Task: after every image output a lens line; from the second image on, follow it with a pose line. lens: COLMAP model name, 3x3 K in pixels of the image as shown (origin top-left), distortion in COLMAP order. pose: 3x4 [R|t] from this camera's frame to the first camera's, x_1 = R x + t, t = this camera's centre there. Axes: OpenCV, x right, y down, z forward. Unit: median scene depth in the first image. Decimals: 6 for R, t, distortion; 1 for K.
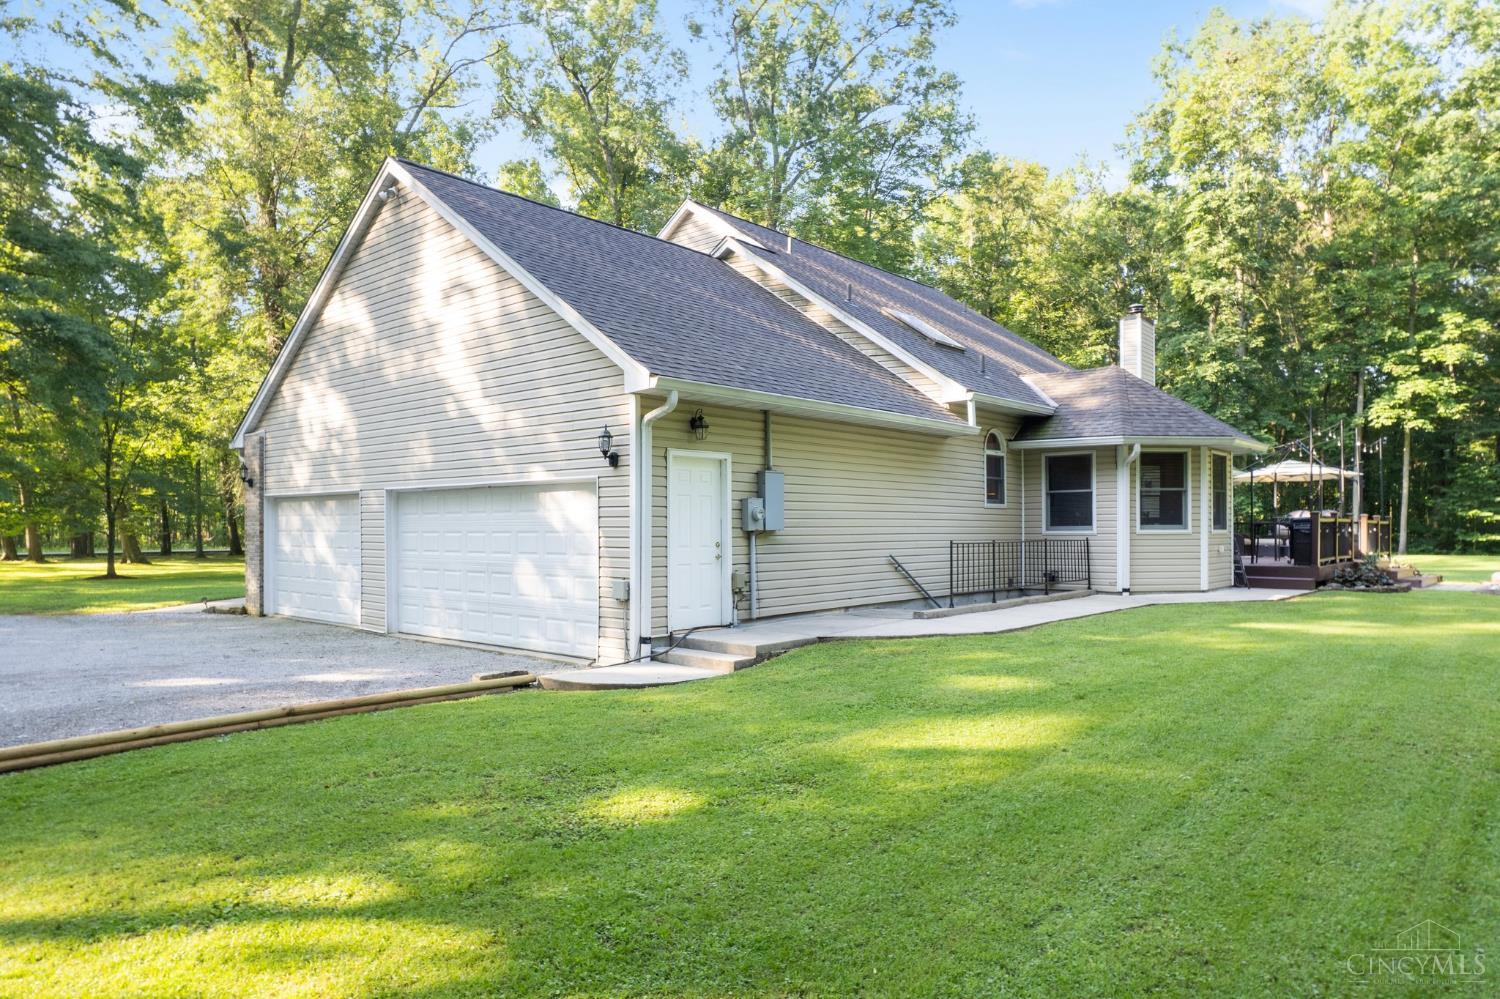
lens RADIAL K [[955.4, 0, 752.6], [0, 955.4, 519.6], [0, 0, 1]] dist [-0.109149, 0.072647]
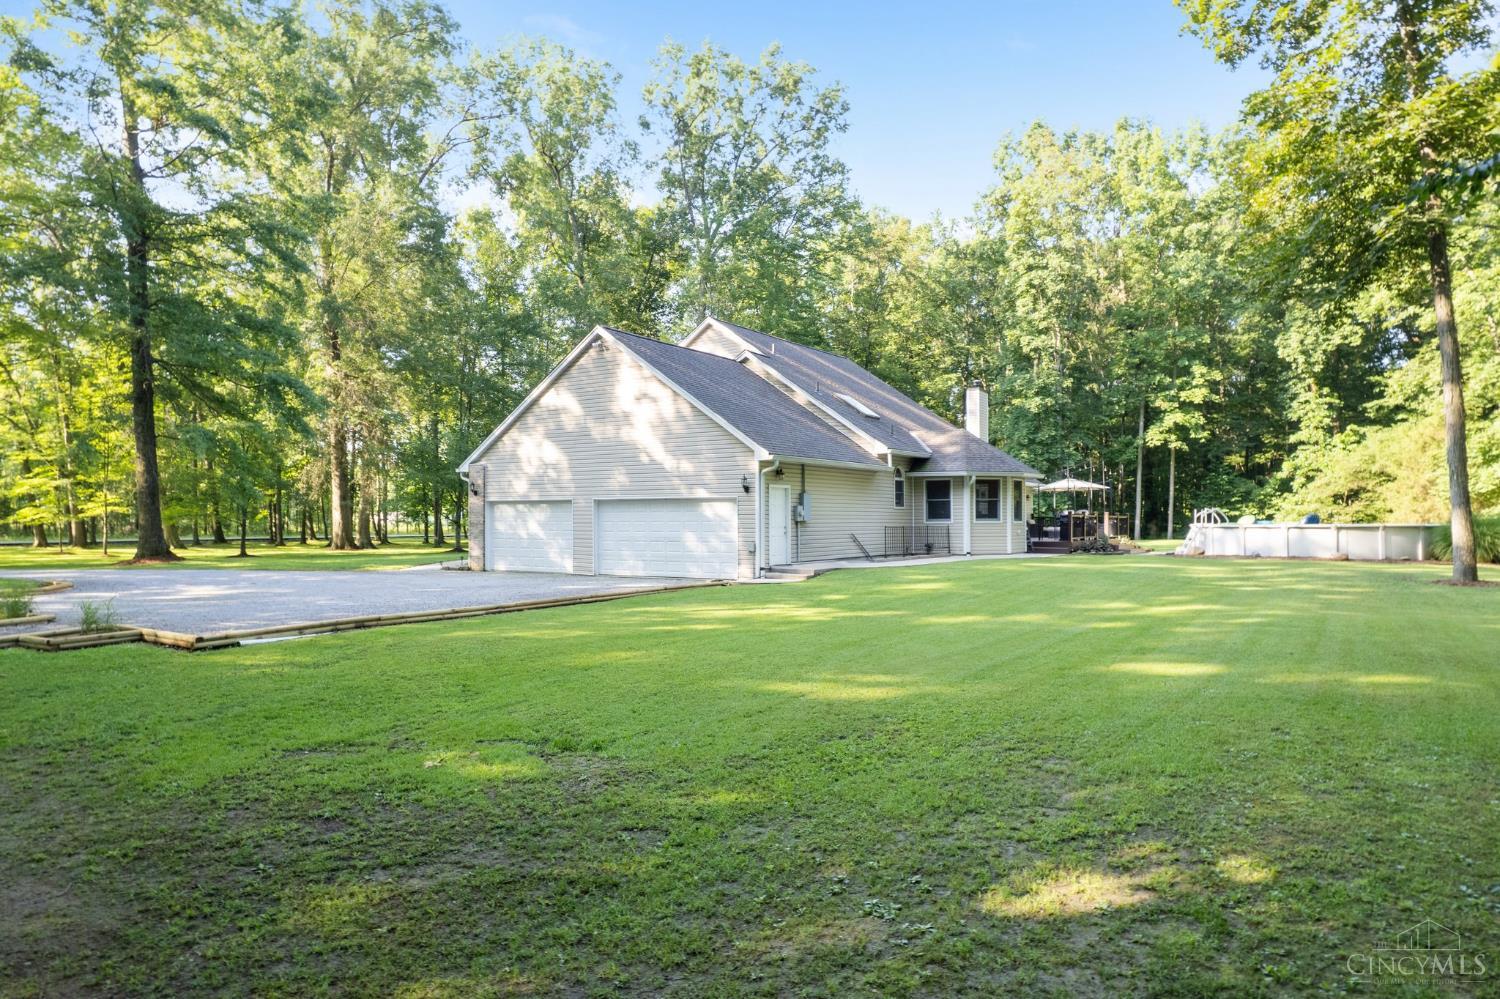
lens RADIAL K [[942.8, 0, 750.0], [0, 942.8, 499.5], [0, 0, 1]] dist [-0.106983, 0.000174]
pose [[0.990177, 0.004060, 0.139763, -0.103802], [-0.002058, 0.999893, -0.014460, -0.001430], [-0.139807, 0.014030, 0.990079, -0.277595]]
